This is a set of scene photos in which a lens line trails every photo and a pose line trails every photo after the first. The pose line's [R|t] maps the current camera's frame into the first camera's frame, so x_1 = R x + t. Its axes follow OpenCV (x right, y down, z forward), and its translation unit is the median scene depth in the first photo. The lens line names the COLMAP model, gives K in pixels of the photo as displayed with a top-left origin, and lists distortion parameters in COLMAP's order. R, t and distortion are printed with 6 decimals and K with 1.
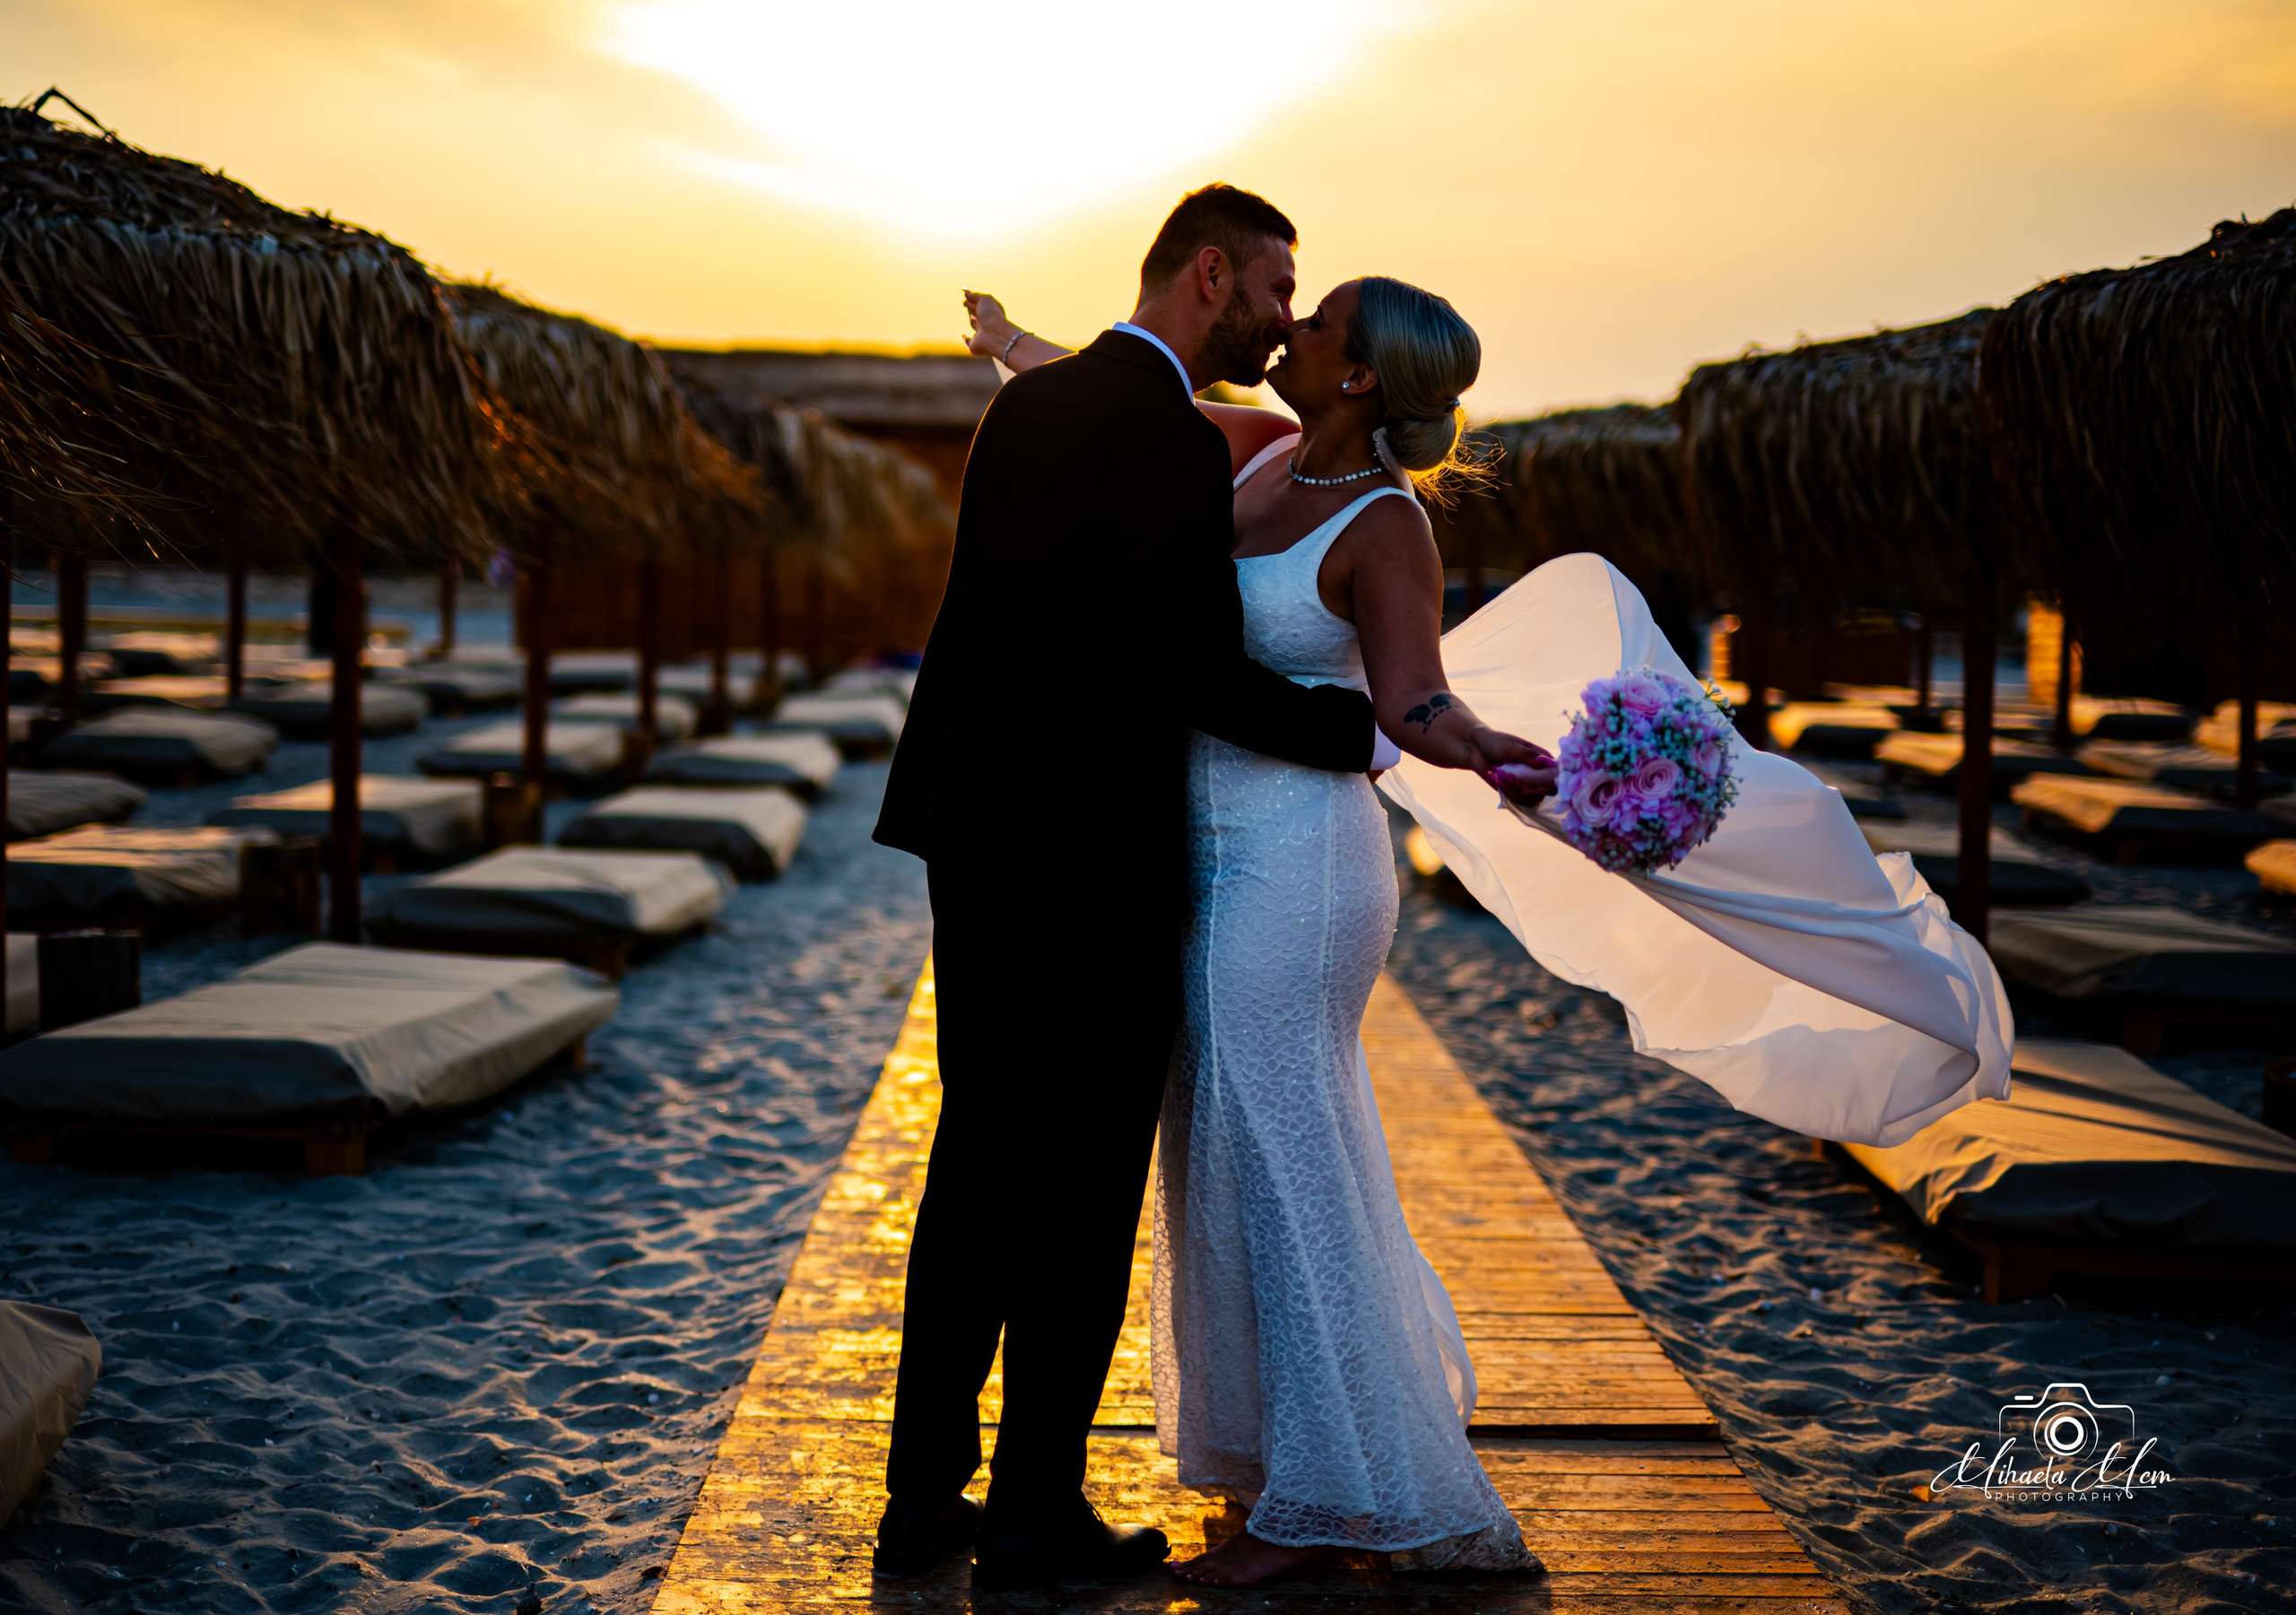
lens RADIAL K [[3946.8, 0, 949.4], [0, 3946.8, 786.8], [0, 0, 1]] dist [-0.013230, -0.064433]
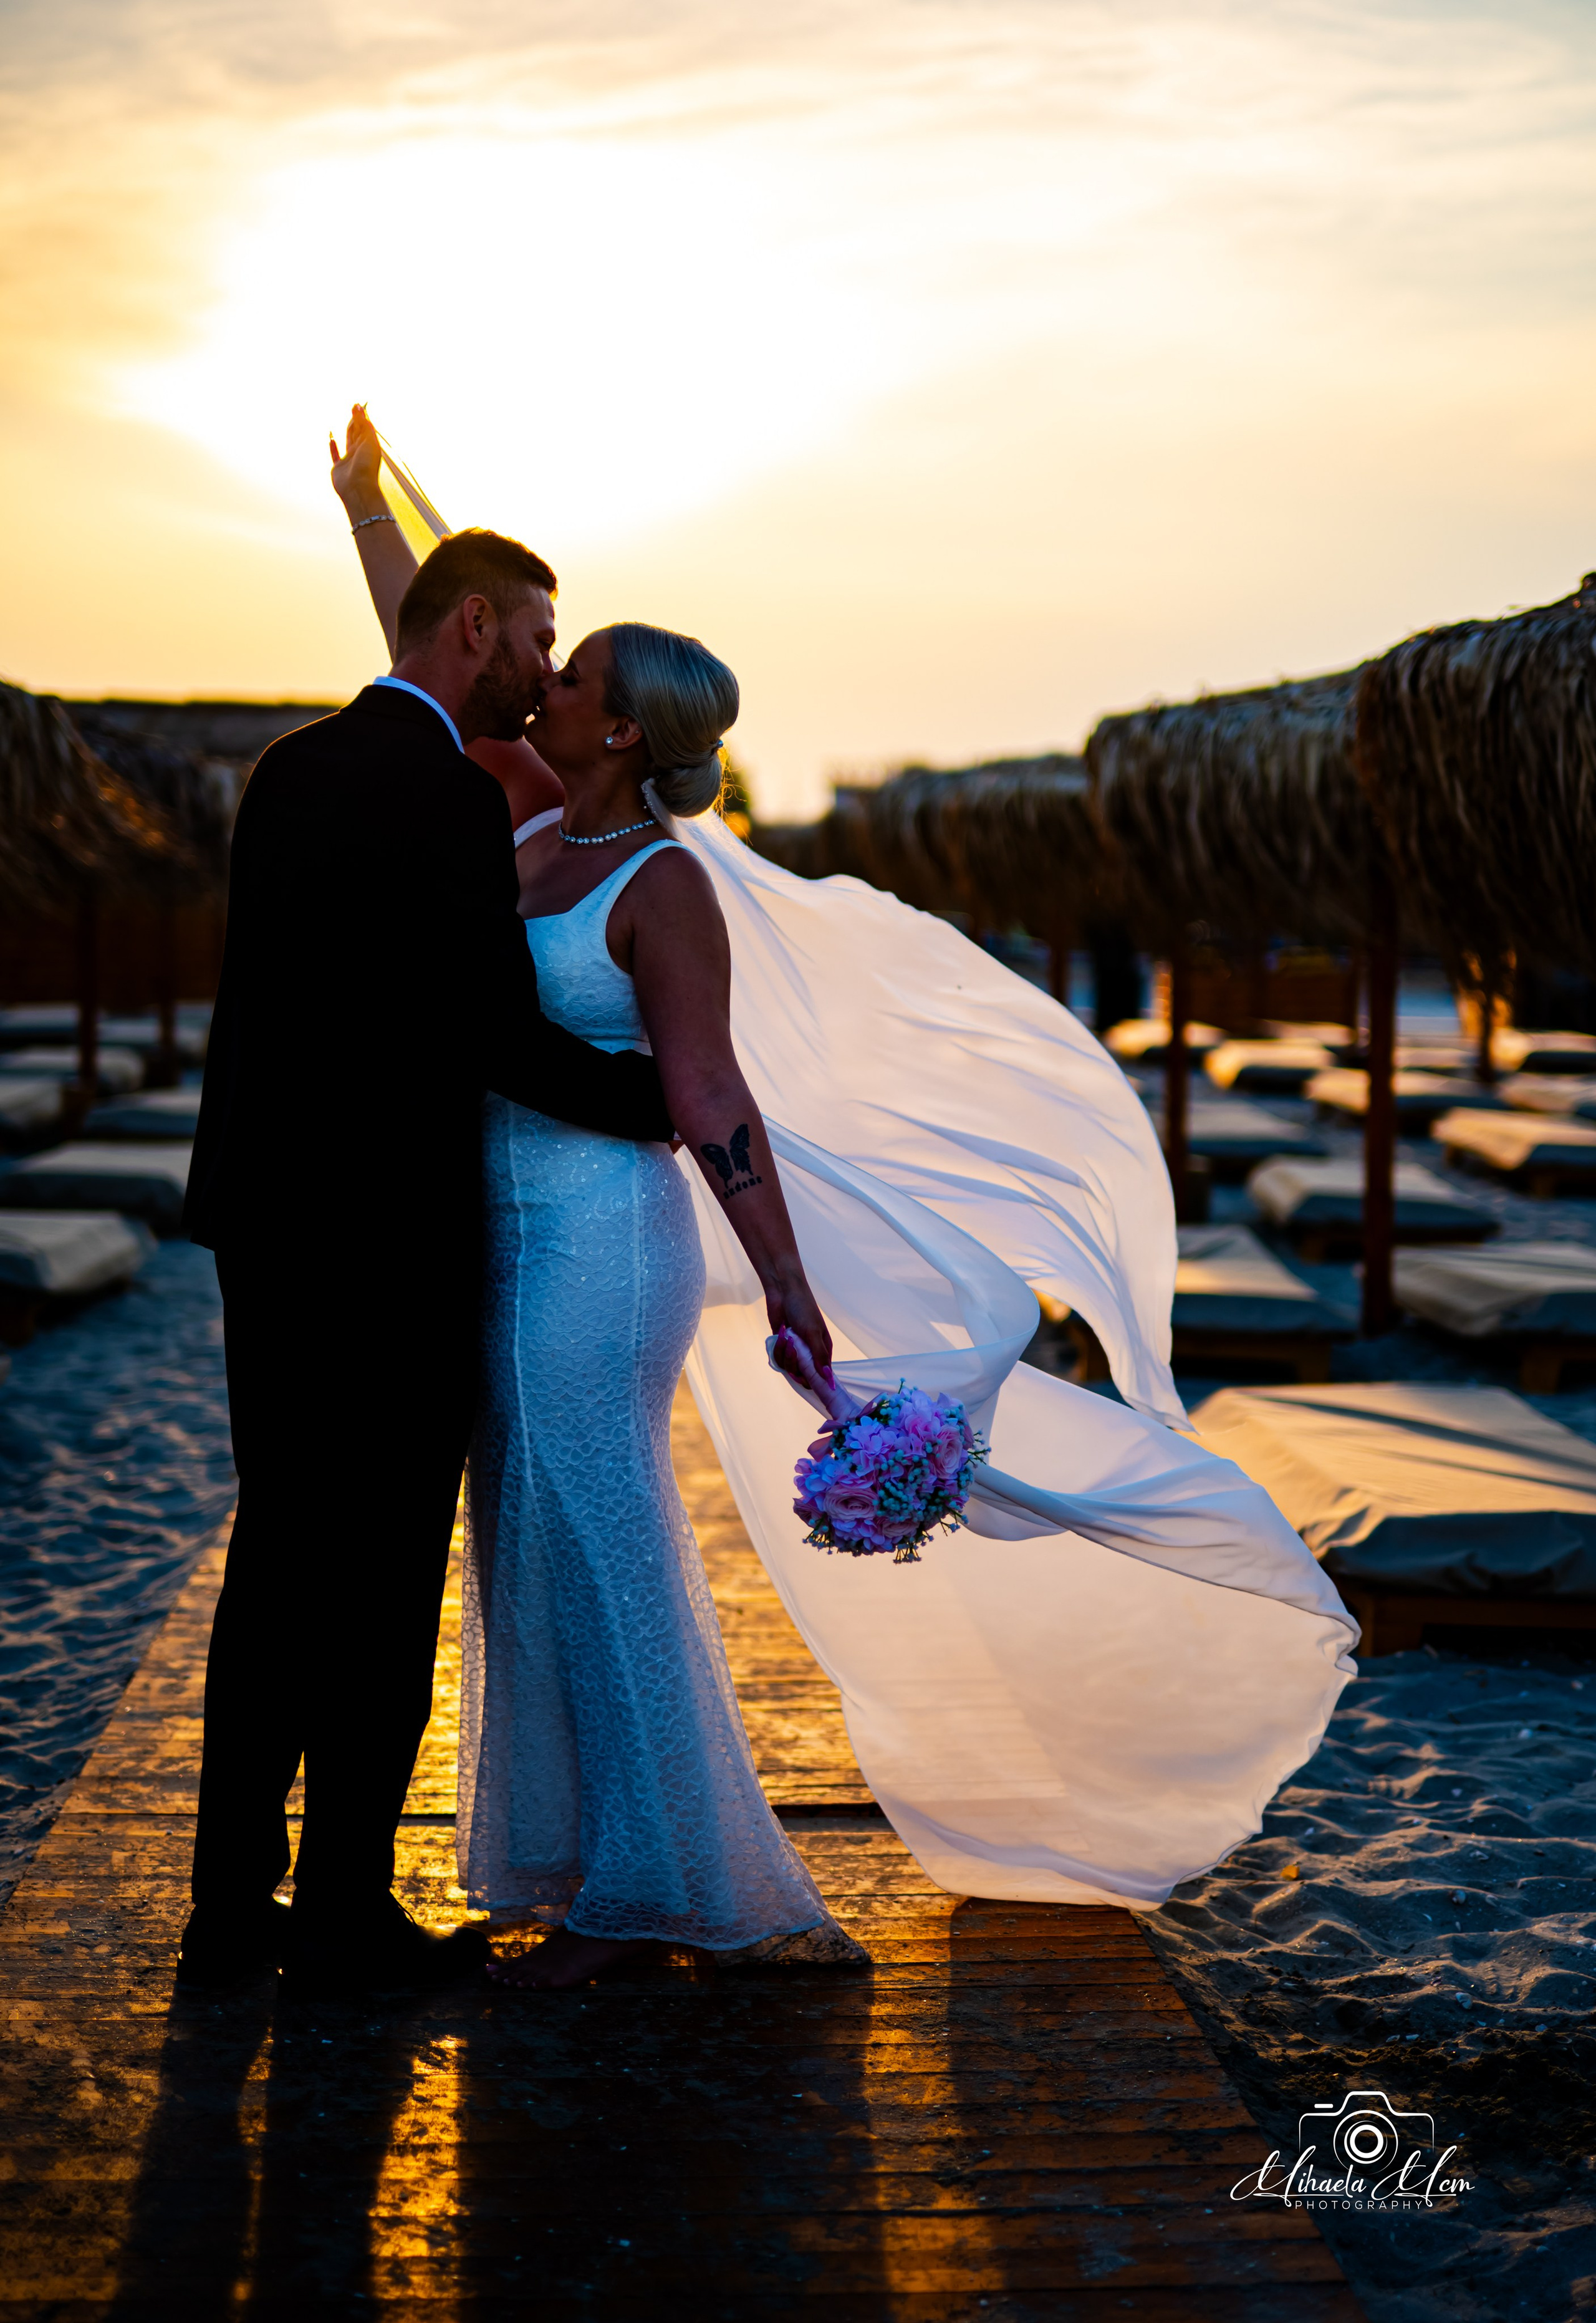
lens RADIAL K [[3821.4, 0, 798.0], [0, 3821.4, 1161.5], [0, 0, 1]] dist [-0.028436, -0.079612]
pose [[0.996203, -0.012597, 0.086140, 0.042825], [0.011703, 0.999872, 0.010867, -0.007024], [-0.086266, -0.009817, 0.996224, 0.053788]]
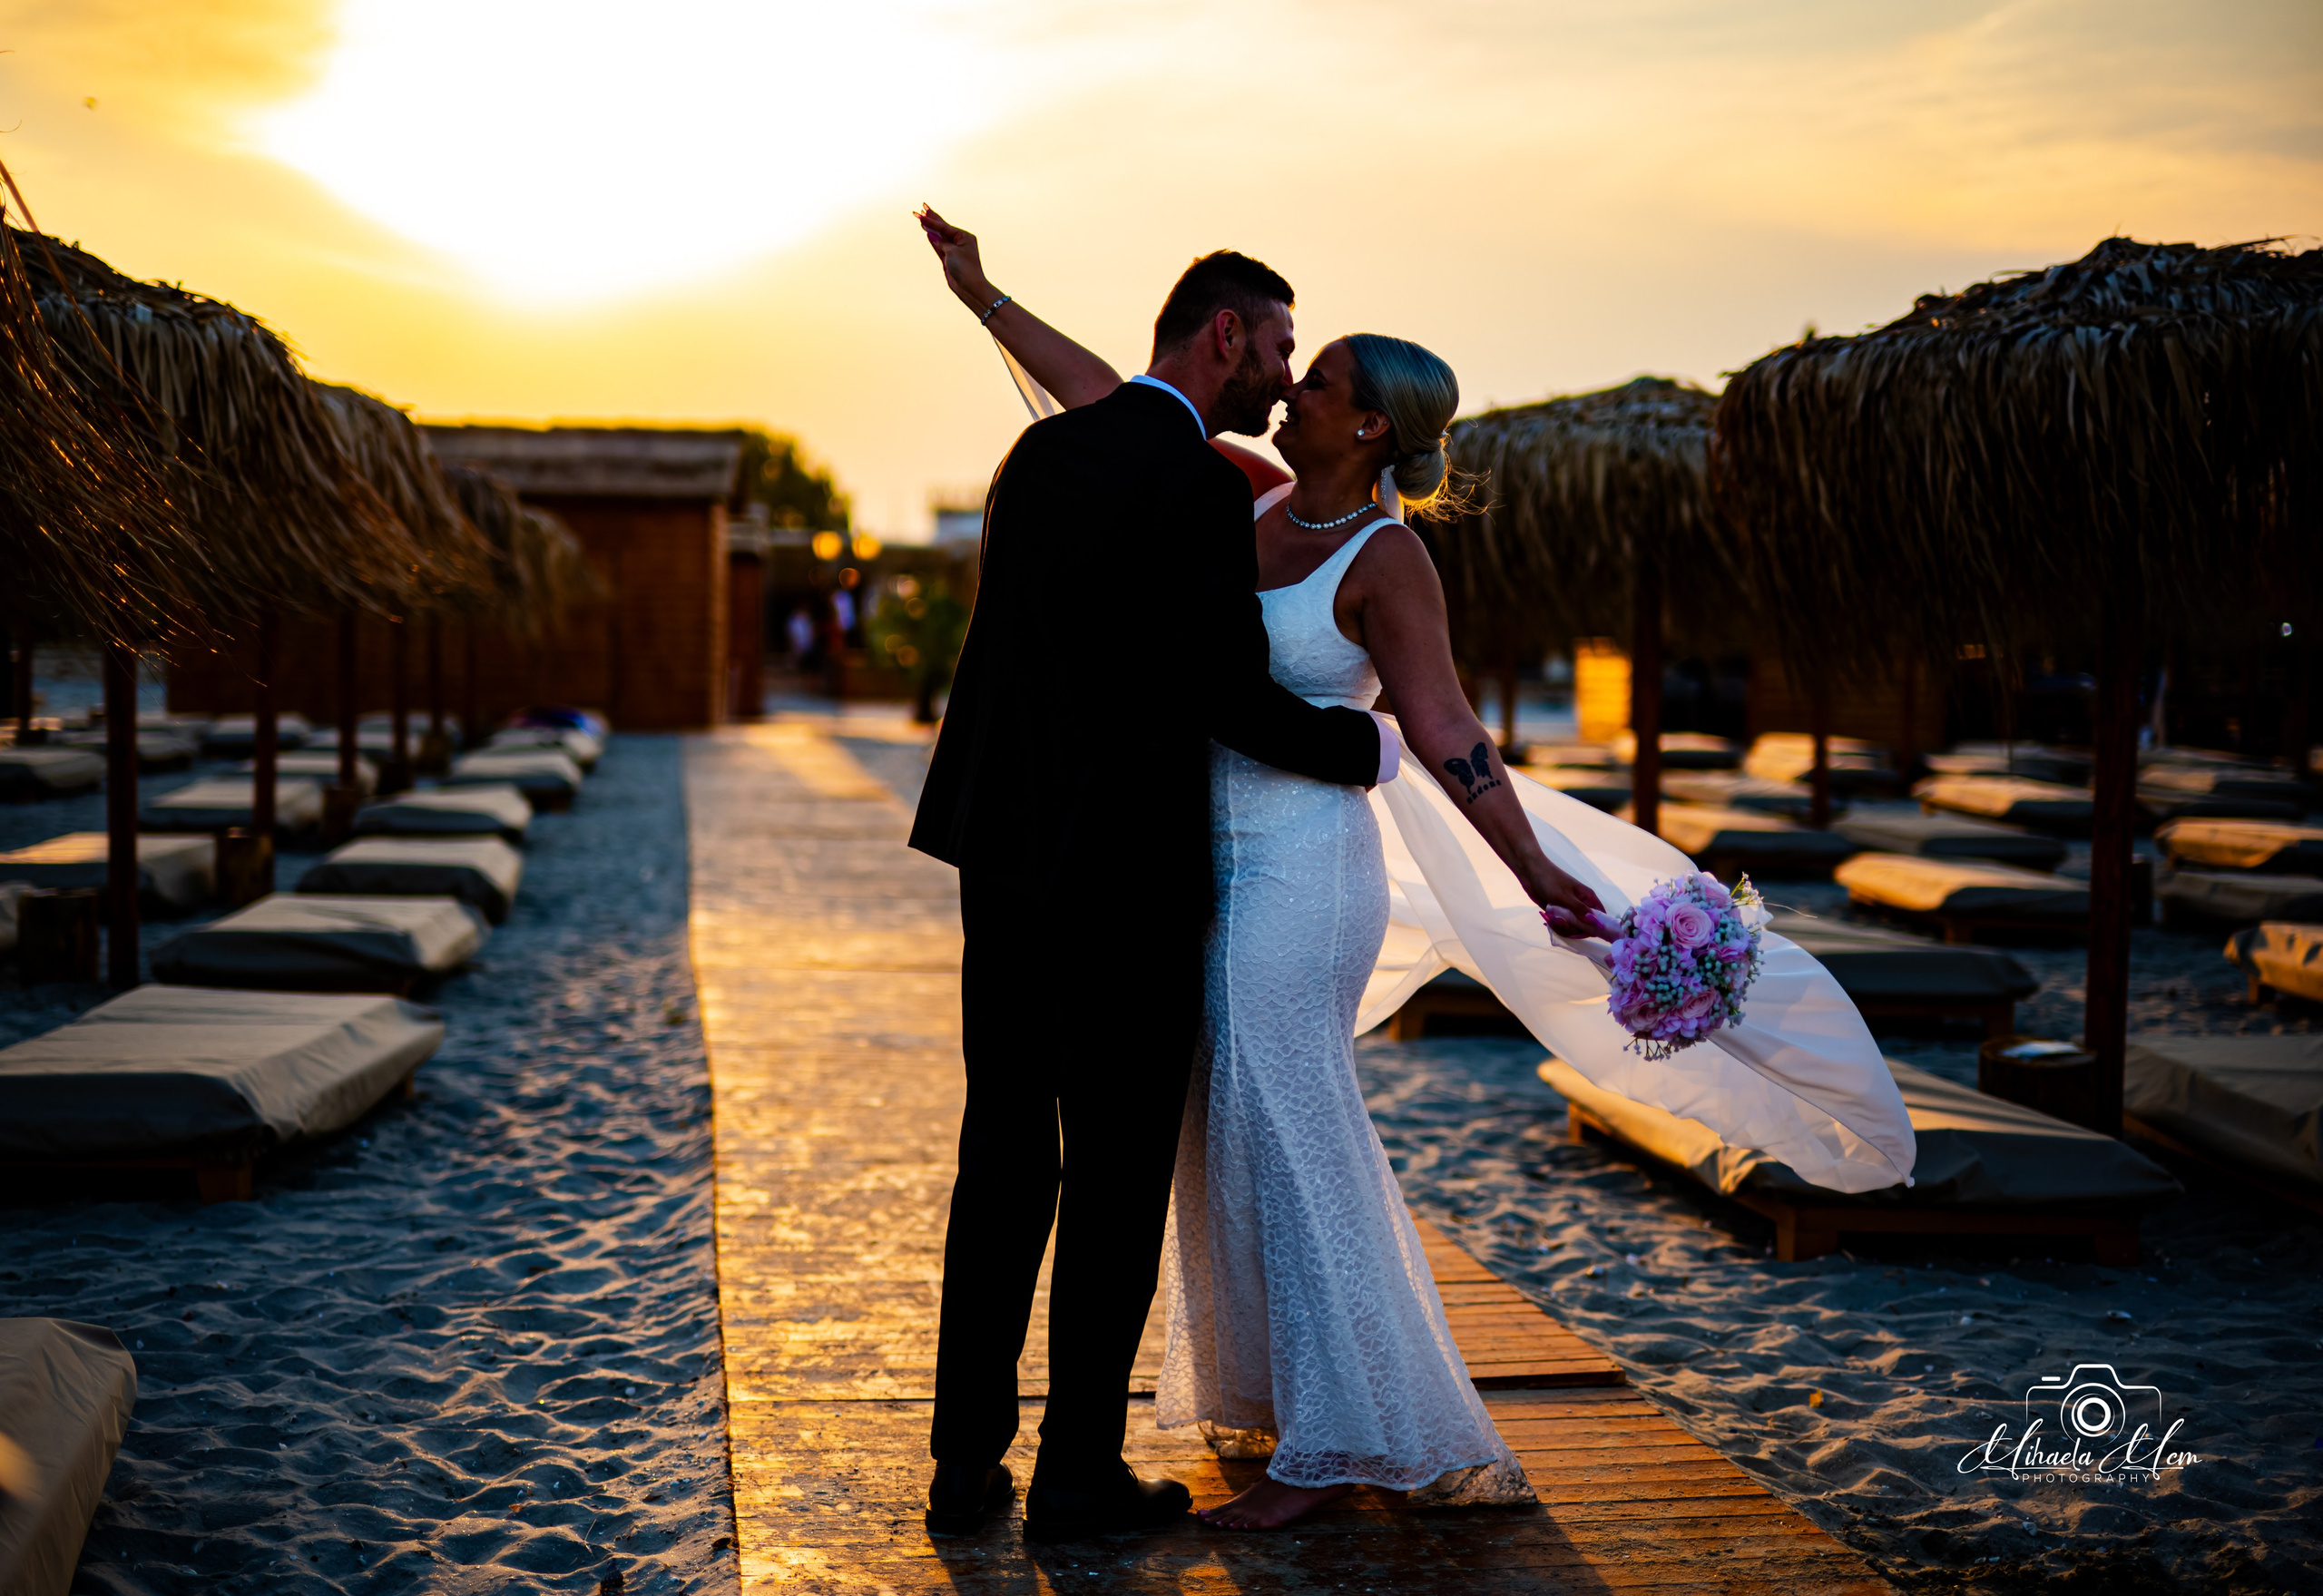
lens RADIAL K [[3739.5, 0, 1023.0], [0, 3739.5, 708.2], [0, 0, 1]] dist [-0.005821, -0.101900]
pose [[0.988066, -0.014330, 0.153366, -0.116897], [0.019931, 0.999187, -0.035046, 0.008462], [-0.152739, 0.037685, 0.987548, -0.014909]]
